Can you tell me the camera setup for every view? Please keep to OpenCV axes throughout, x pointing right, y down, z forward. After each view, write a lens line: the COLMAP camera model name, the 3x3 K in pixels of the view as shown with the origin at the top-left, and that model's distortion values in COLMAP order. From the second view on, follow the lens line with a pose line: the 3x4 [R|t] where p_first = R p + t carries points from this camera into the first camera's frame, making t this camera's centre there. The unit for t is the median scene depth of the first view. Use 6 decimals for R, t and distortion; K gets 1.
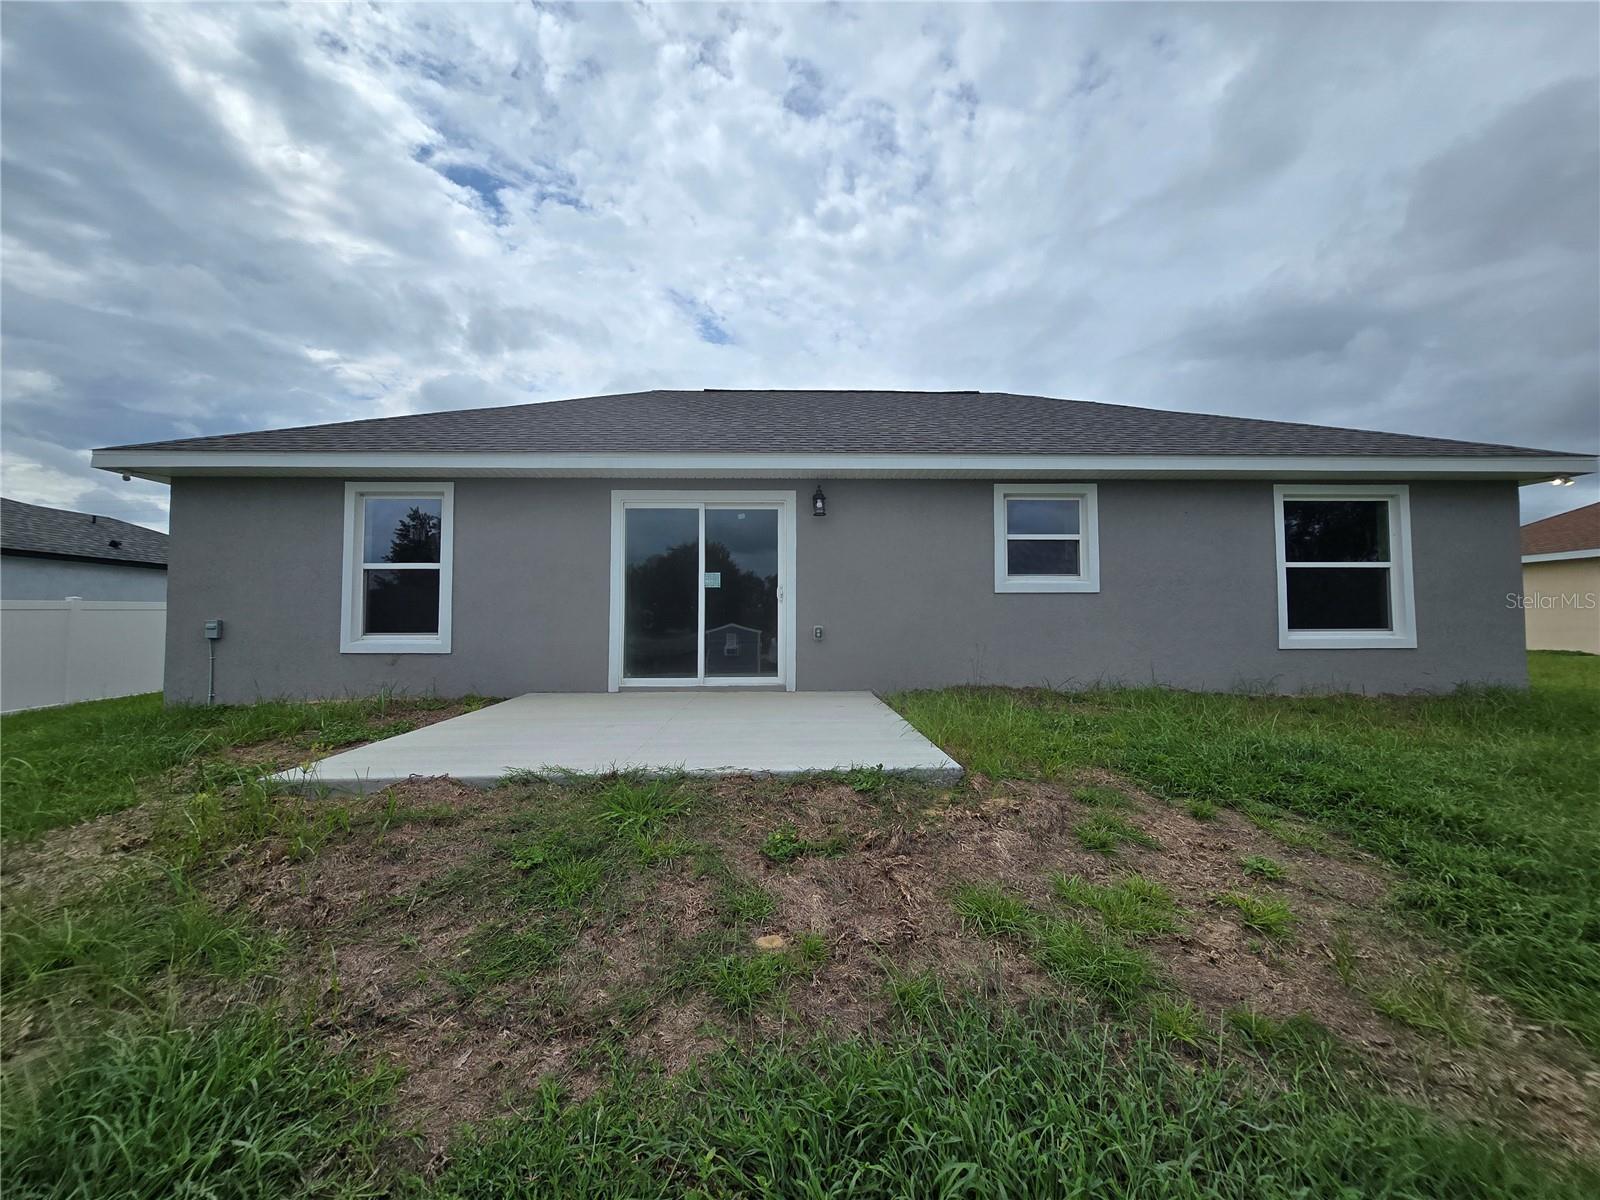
lens RADIAL K [[652.6, 0, 801.9], [0, 652.6, 607.2], [0, 0, 1]] dist [-0.003785, -0.000114]
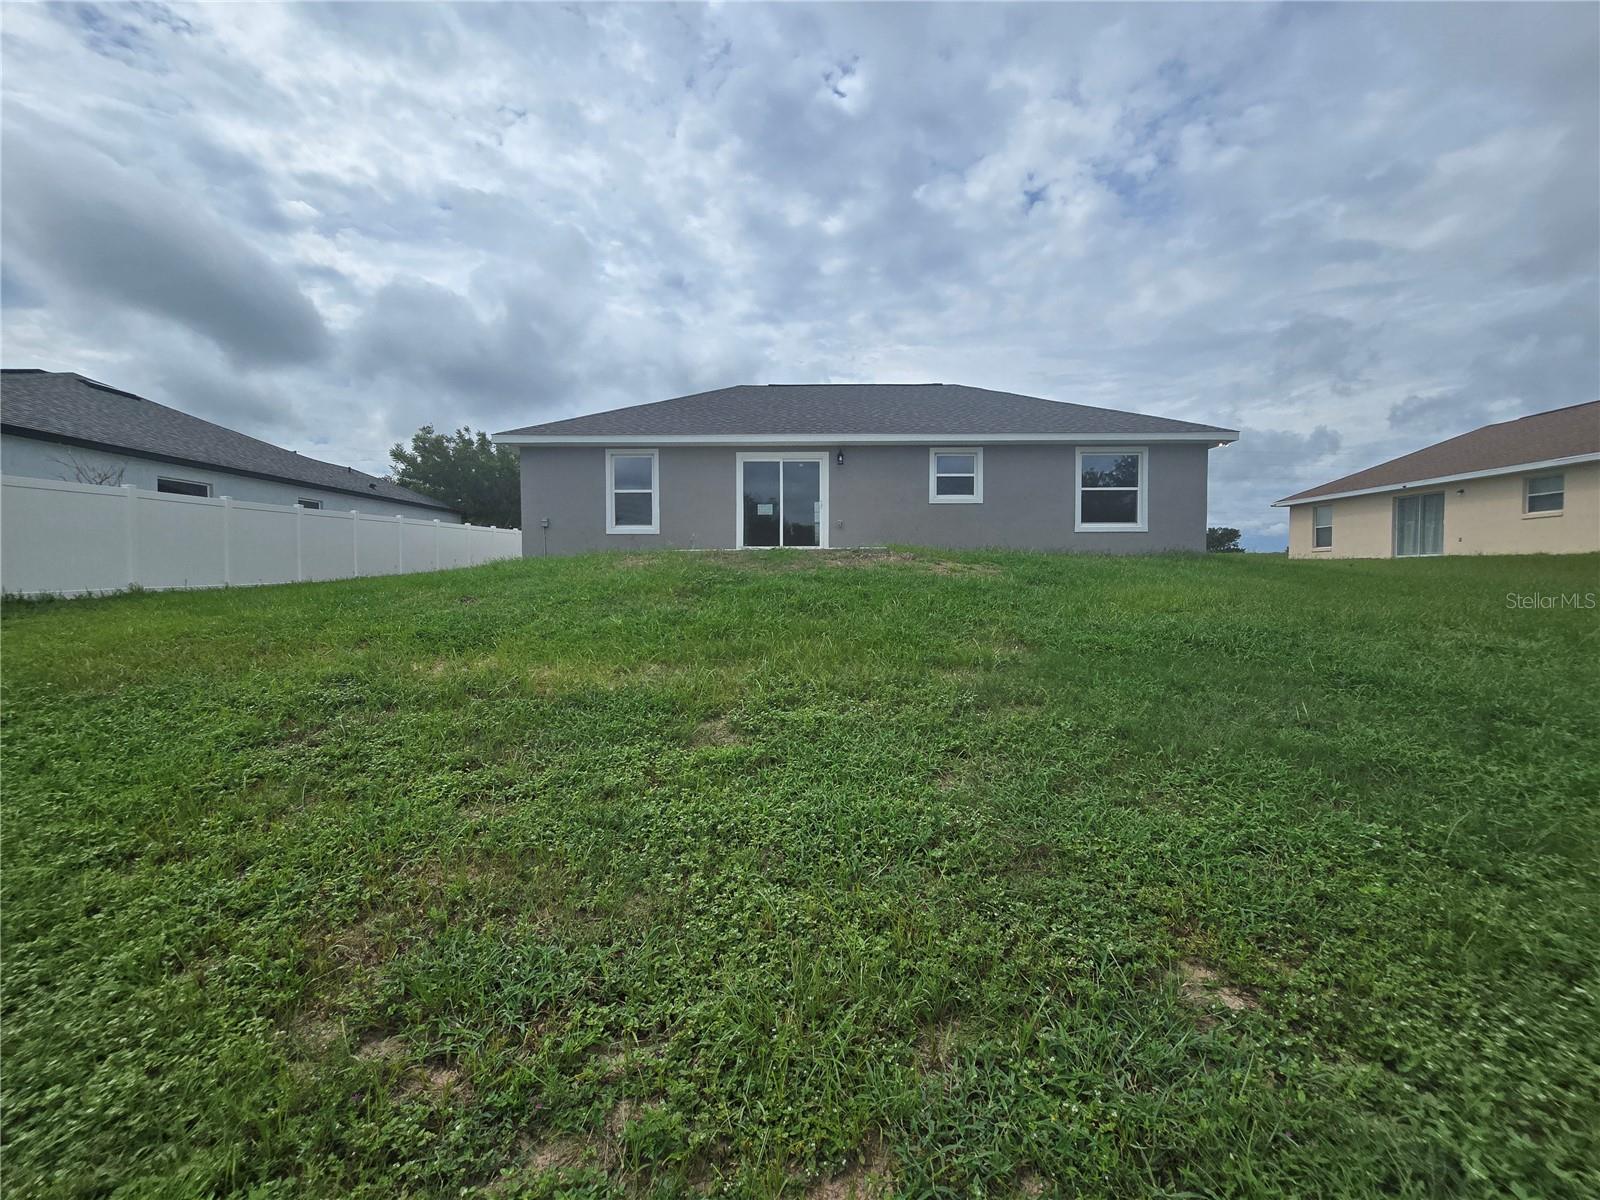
lens RADIAL K [[652.6, 0, 798.5], [0, 652.6, 594.2], [0, 0, 1]] dist [-0.003785, -0.000114]
pose [[0.999614, 0.000883, -0.027784, -0.045478], [0.000701, 0.998379, 0.056919, 0.138862], [0.027790, -0.056916, 0.997992, -0.998507]]
